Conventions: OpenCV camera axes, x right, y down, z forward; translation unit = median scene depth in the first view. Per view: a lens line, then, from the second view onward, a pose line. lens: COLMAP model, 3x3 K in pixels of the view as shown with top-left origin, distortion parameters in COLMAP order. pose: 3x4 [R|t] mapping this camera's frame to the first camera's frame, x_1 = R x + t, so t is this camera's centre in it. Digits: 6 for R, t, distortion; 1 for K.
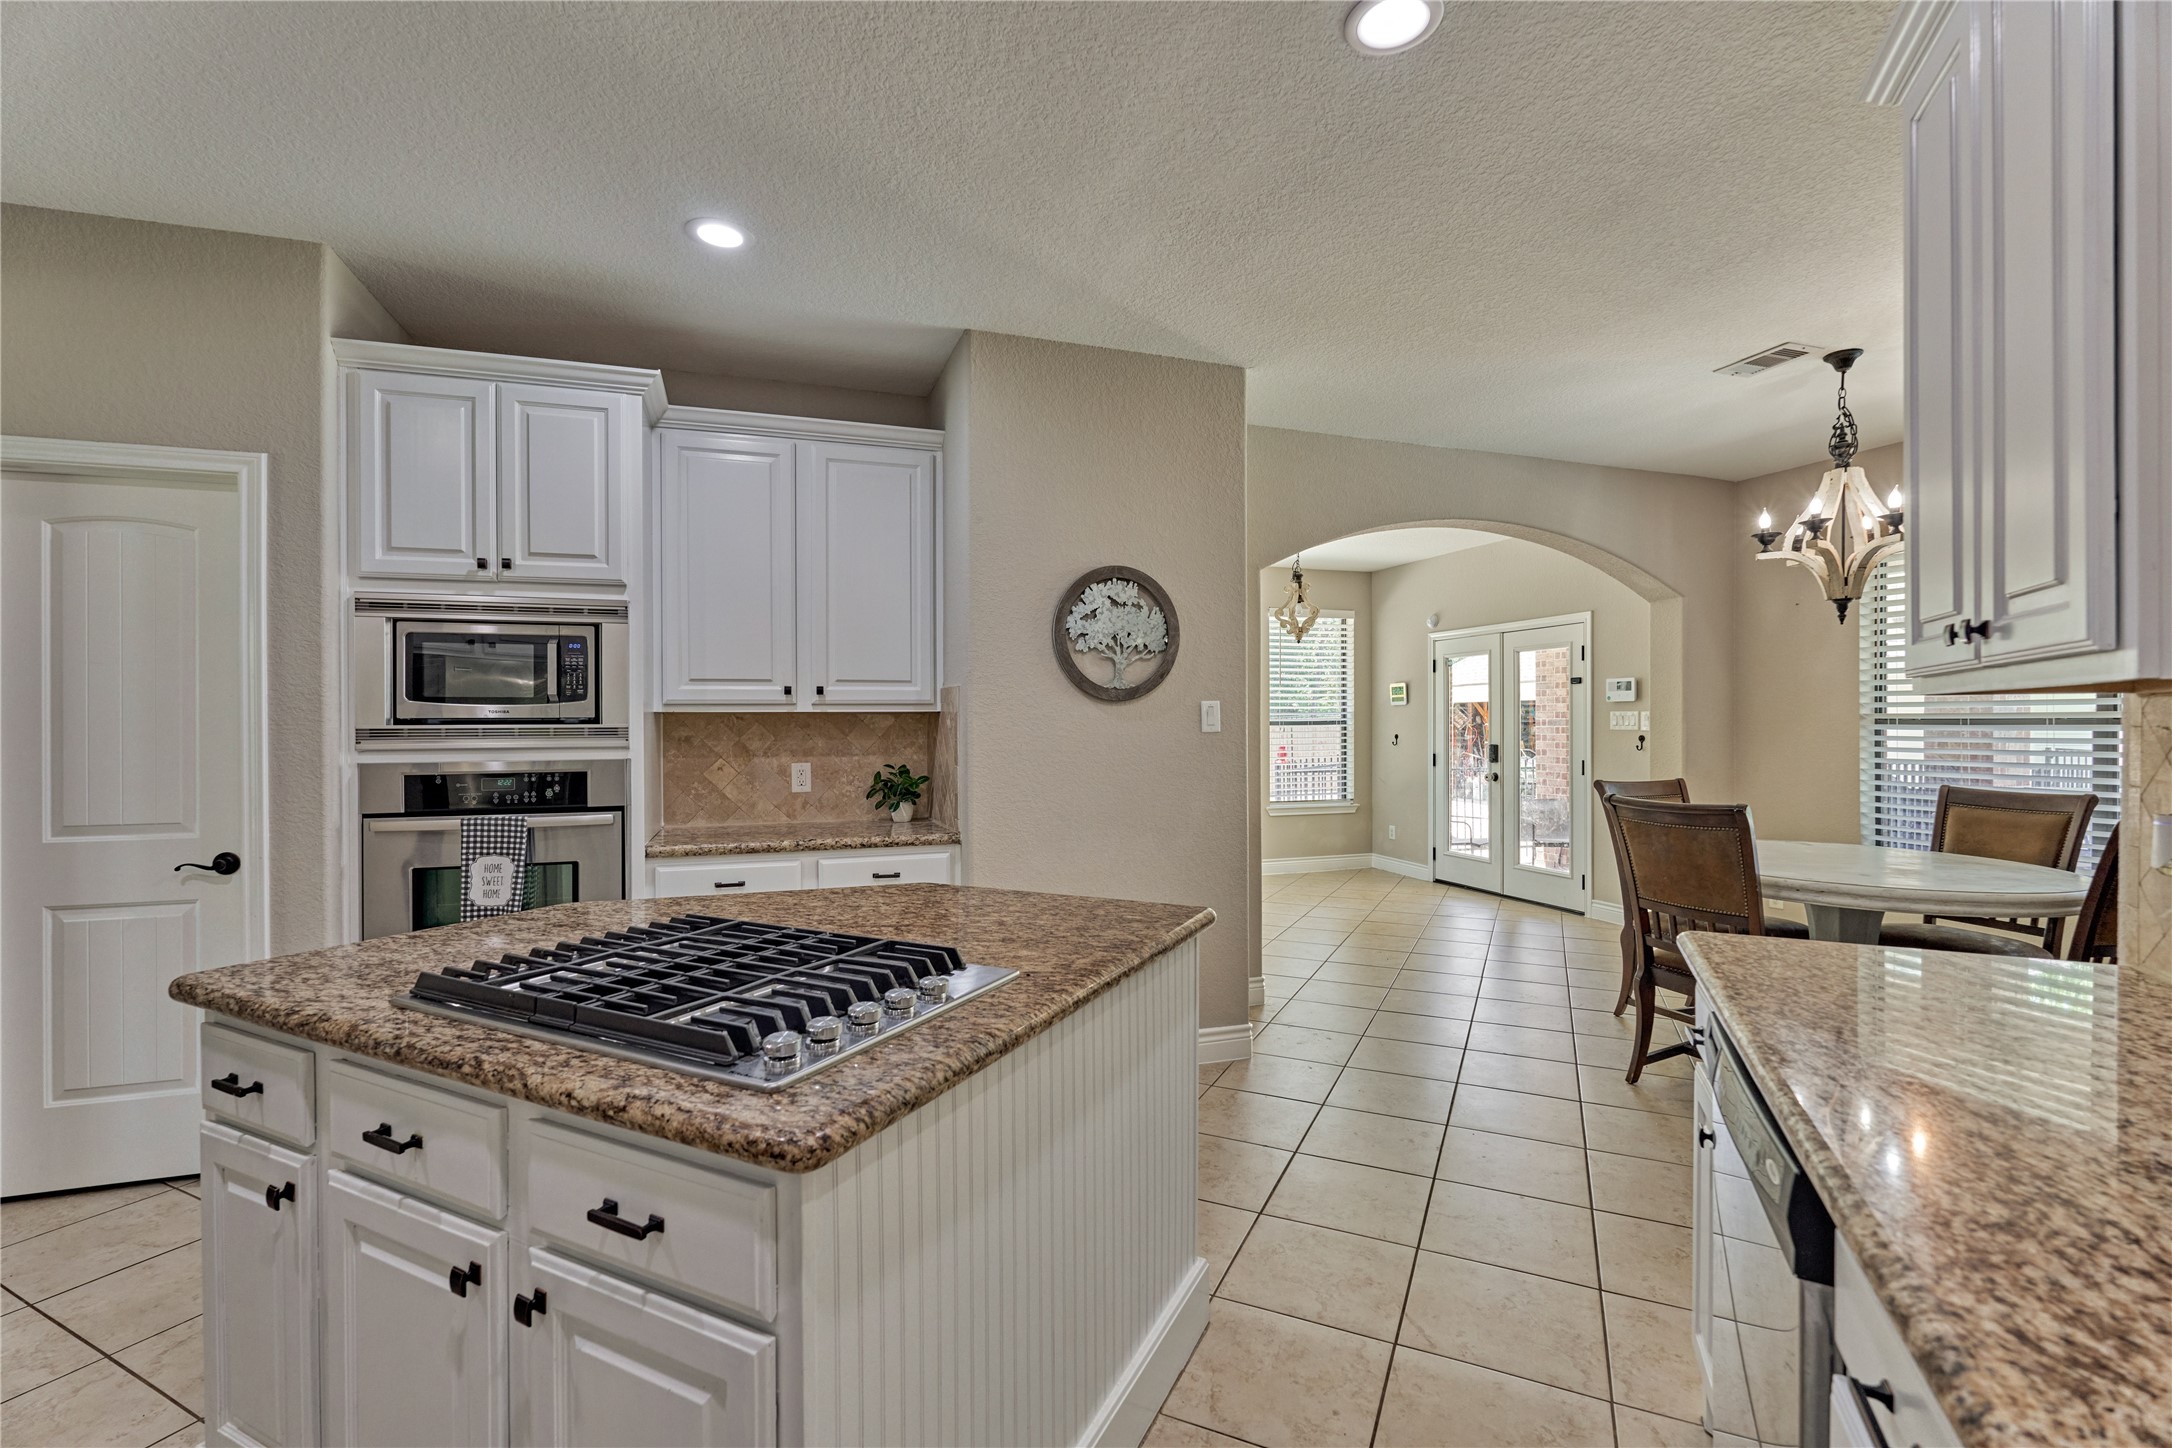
lens RADIAL K [[945.4, 0, 1087.3], [0, 945.4, 724.4], [0, 0, 1]] dist [-0.003301, 0.000755]
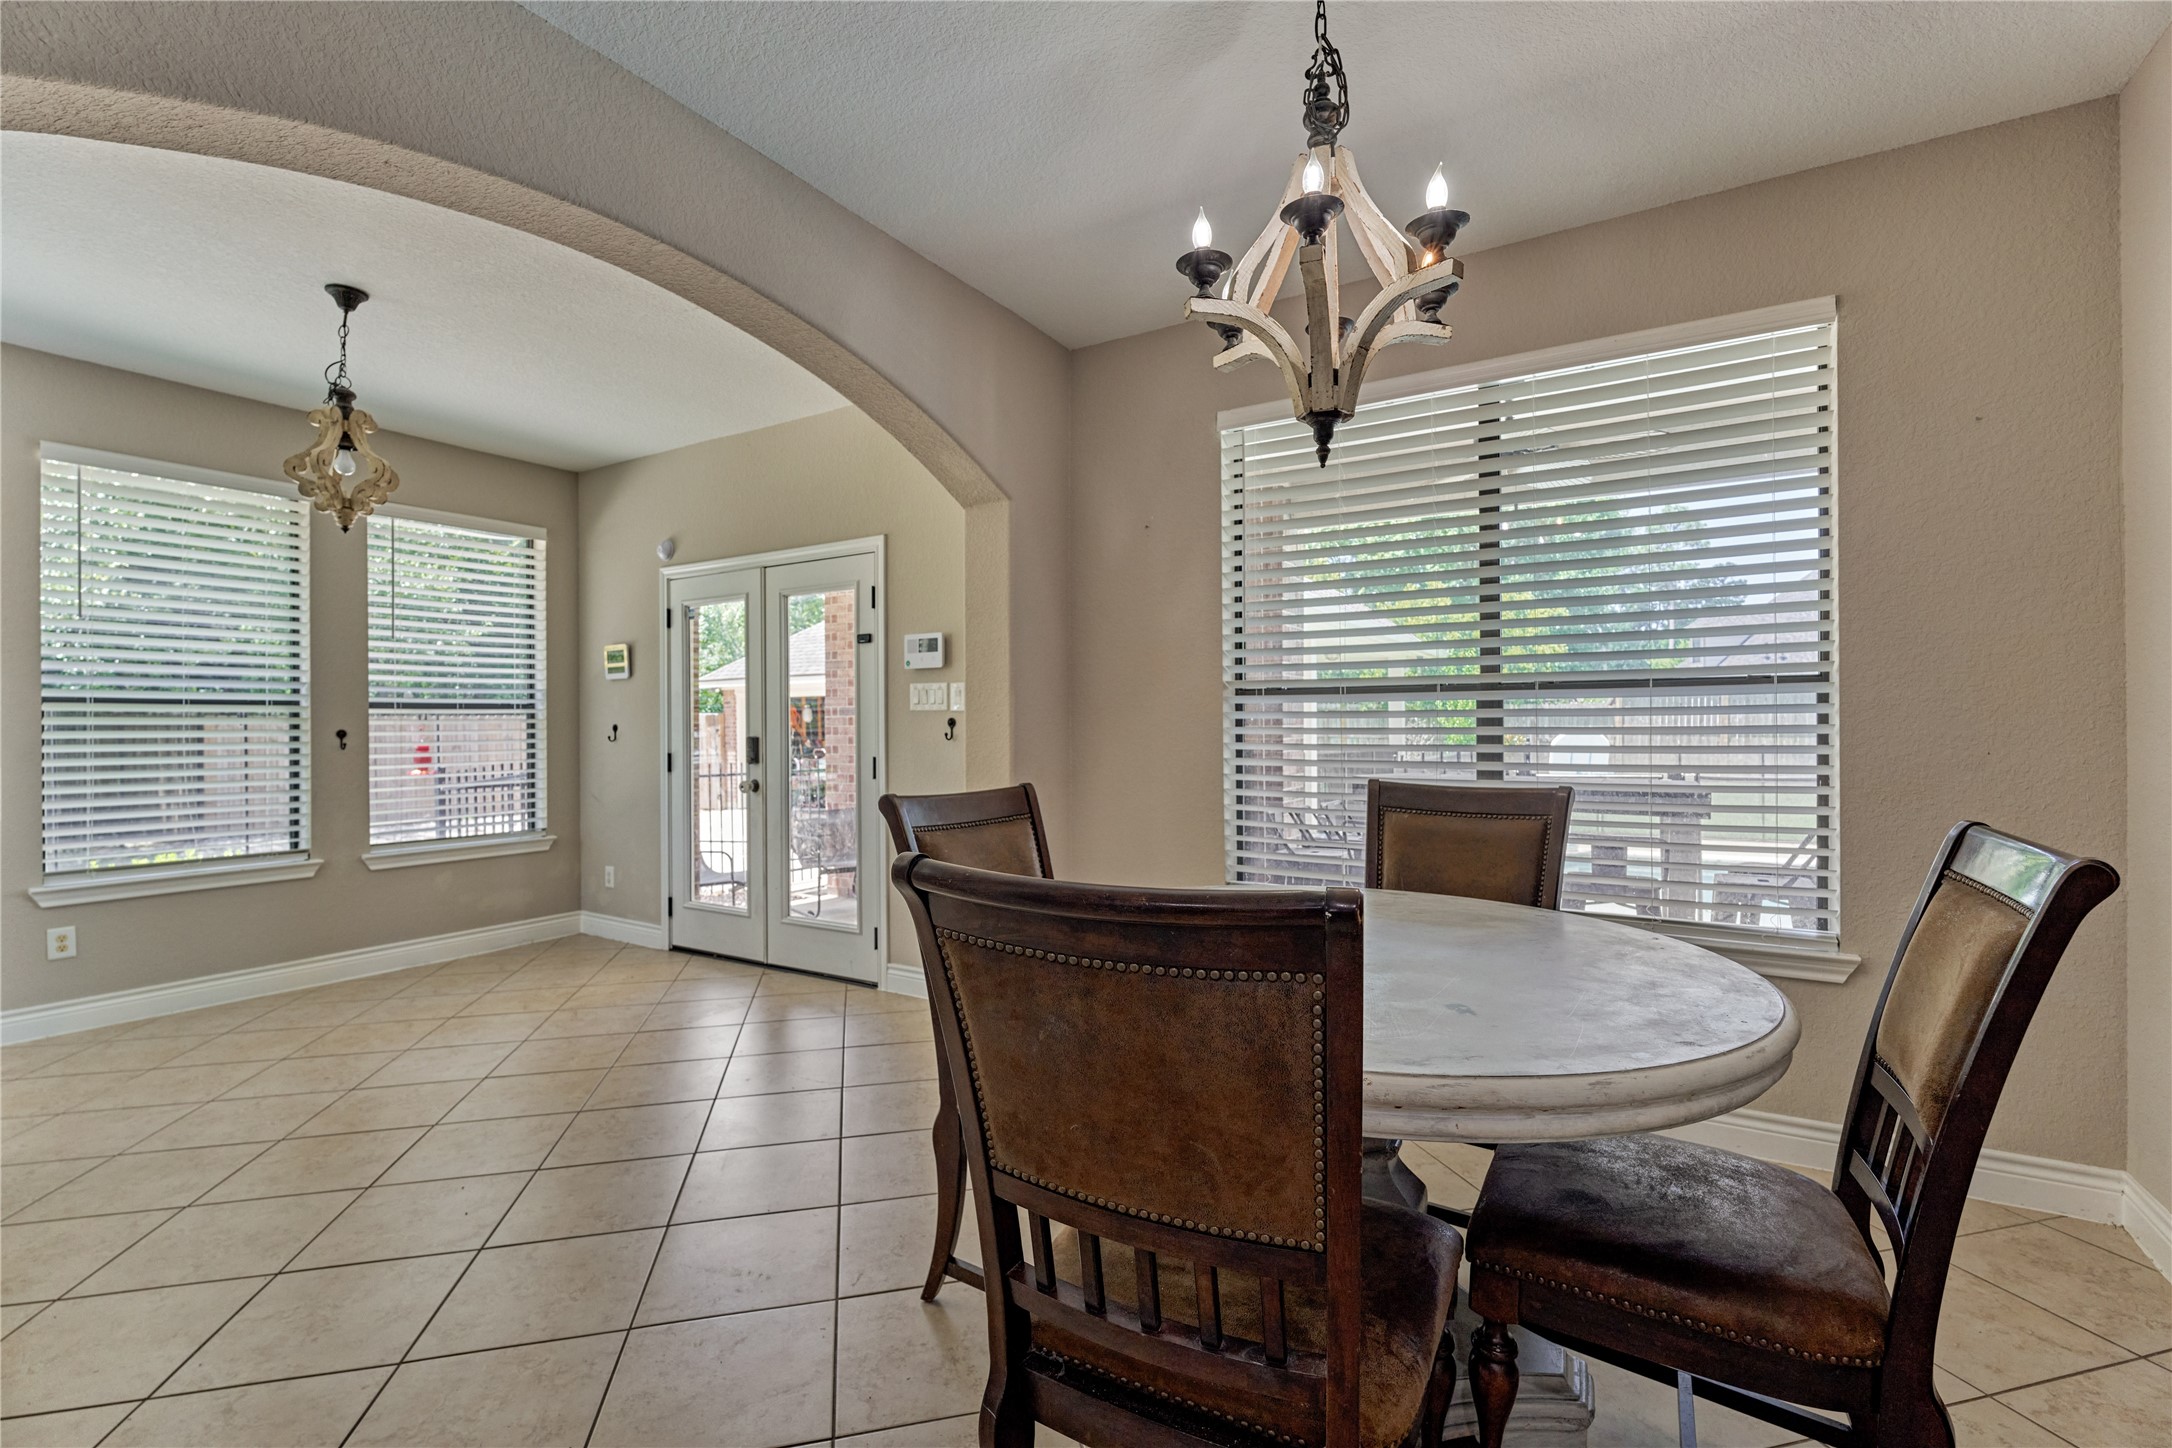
lens RADIAL K [[960.3, 0, 1084.3], [0, 960.3, 727.8], [0, 0, 1]] dist [-0.012257, 0.006915]
pose [[0.774042, -0.004179, 0.633121, 0.207169], [0.004046, 0.999990, 0.001653, 0.016617], [-0.633122, 0.001282, 0.774051, 0.374818]]
